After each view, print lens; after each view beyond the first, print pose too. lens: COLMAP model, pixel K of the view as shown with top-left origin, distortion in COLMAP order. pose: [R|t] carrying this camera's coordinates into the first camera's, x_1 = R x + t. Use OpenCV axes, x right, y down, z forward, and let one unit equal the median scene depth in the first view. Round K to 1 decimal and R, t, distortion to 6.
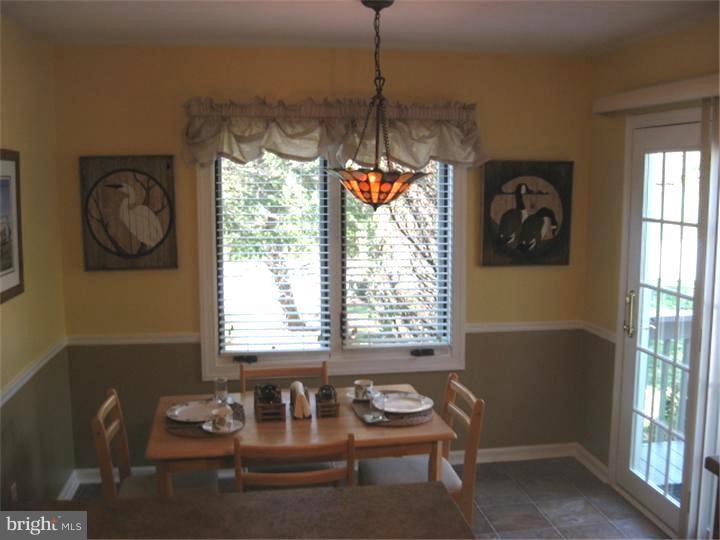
lens RADIAL K [[759.9, 0, 366.2], [0, 759.9, 271.2], [0, 0, 1]] dist [-0.091456, 0.000000]
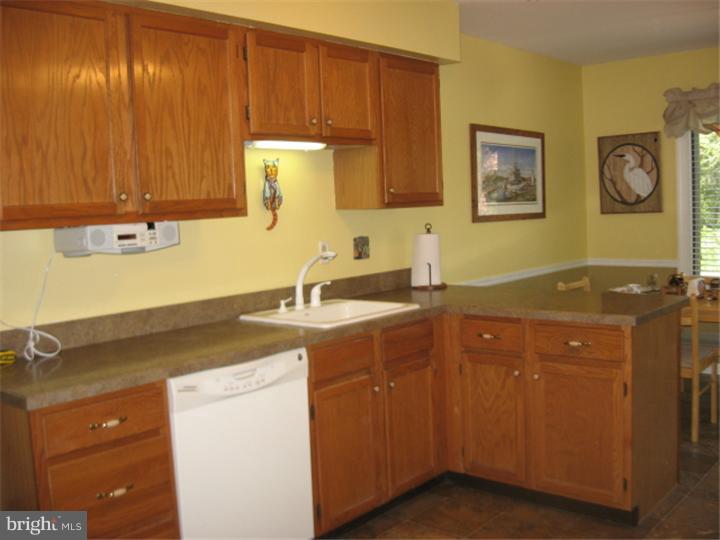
lens RADIAL K [[759.9, 0, 359.9], [0, 759.9, 270.1], [0, 0, 1]] dist [-0.091456, 0.000000]
pose [[0.647373, 0.040317, -0.761106, 0.456342], [-0.057649, 0.998330, 0.003849, 0.132188], [0.759990, 0.041385, 0.648616, -0.326102]]
